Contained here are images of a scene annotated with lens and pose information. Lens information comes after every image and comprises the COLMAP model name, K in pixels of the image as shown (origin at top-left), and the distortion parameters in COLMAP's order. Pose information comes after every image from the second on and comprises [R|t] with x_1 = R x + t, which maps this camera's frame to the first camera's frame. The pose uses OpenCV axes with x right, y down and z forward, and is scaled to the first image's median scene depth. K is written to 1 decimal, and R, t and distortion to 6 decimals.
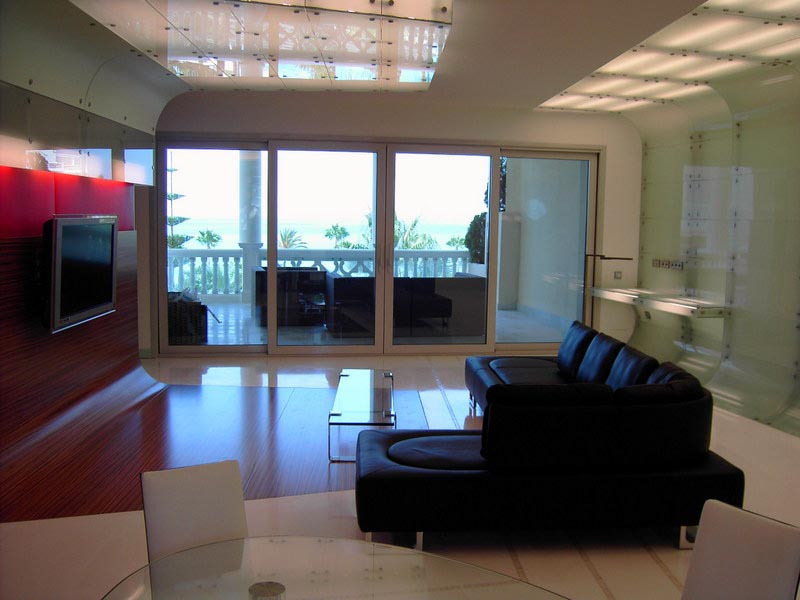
lens RADIAL K [[835.2, 0, 417.6], [0, 835.2, 310.1], [0, 0, 1]] dist [-0.132796, 0.057573]
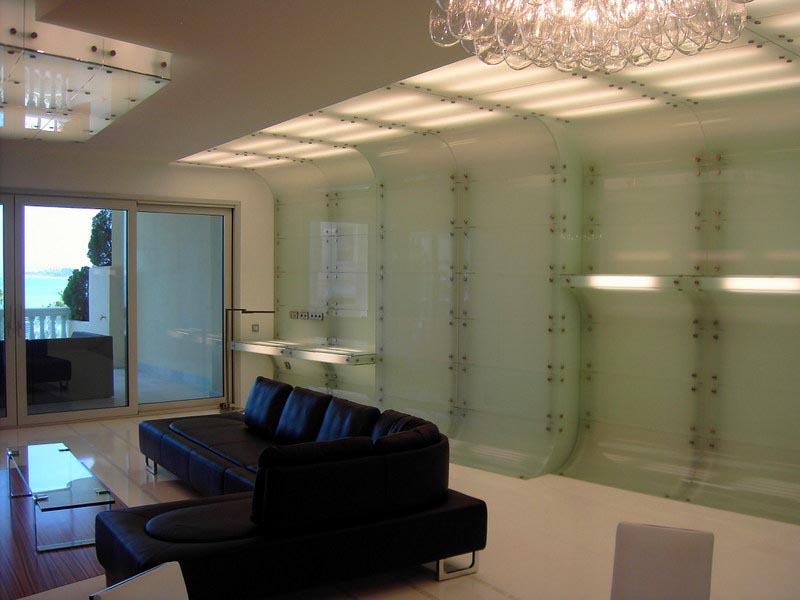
lens RADIAL K [[835.2, 0, 417.6], [0, 835.2, 310.1], [0, 0, 1]] dist [-0.132796, 0.057573]
pose [[0.865971, -0.031698, 0.499089, -0.100928], [0.061263, 0.997197, -0.042963, -0.008644], [-0.496328, 0.067780, 0.865485, 0.018446]]
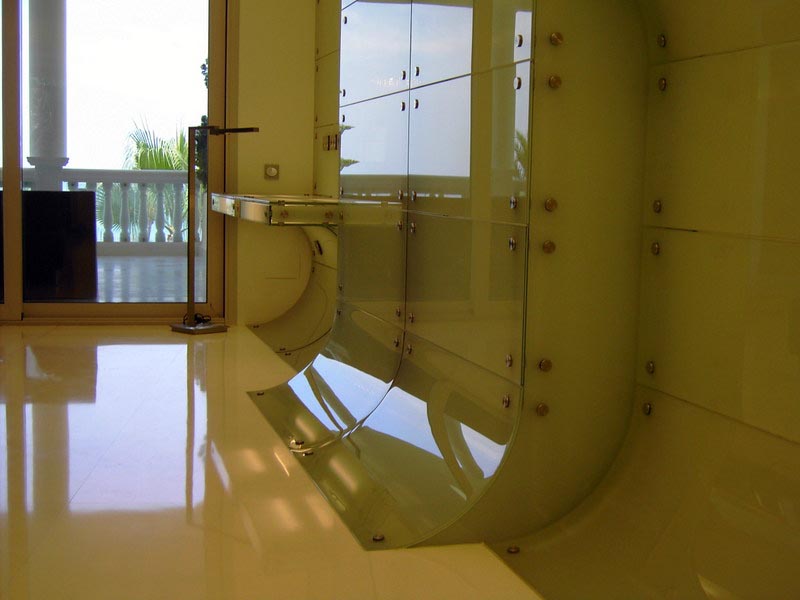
lens RADIAL K [[1207.1, 0, 400.0], [0, 1207.1, 300.0], [0, 0, 1]] dist [-0.039193, -0.013188]
pose [[0.999782, 0.003434, 0.020589, 0.327579], [-0.003266, 0.999961, -0.008208, 0.046306], [-0.020617, 0.008139, 0.999754, 0.267707]]
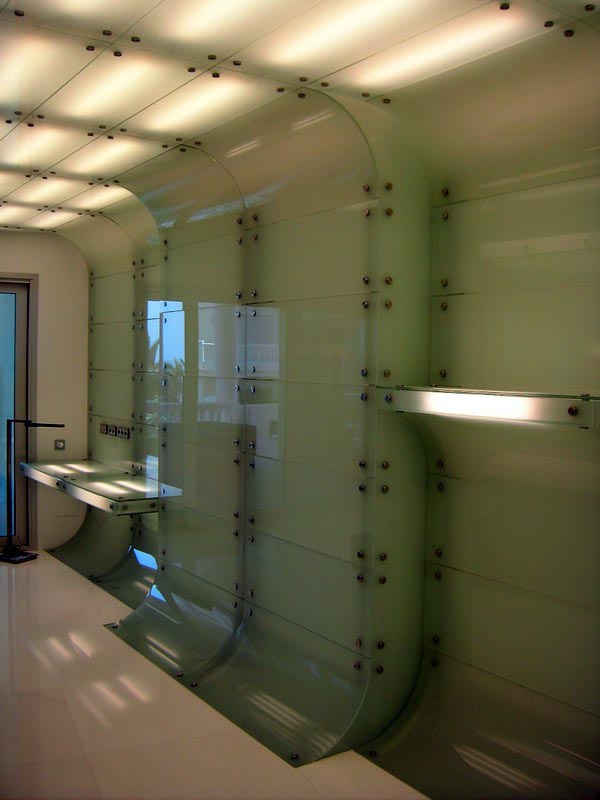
lens RADIAL K [[835.2, 0, 313.7], [0, 835.2, 396.0], [0, 0, 1]] dist [-0.132796, 0.057573]
pose [[0.933399, -0.018165, 0.358381, 0.202195], [0.040217, 0.997721, -0.054174, -0.039060], [-0.356580, 0.064979, 0.932002, 0.229162]]
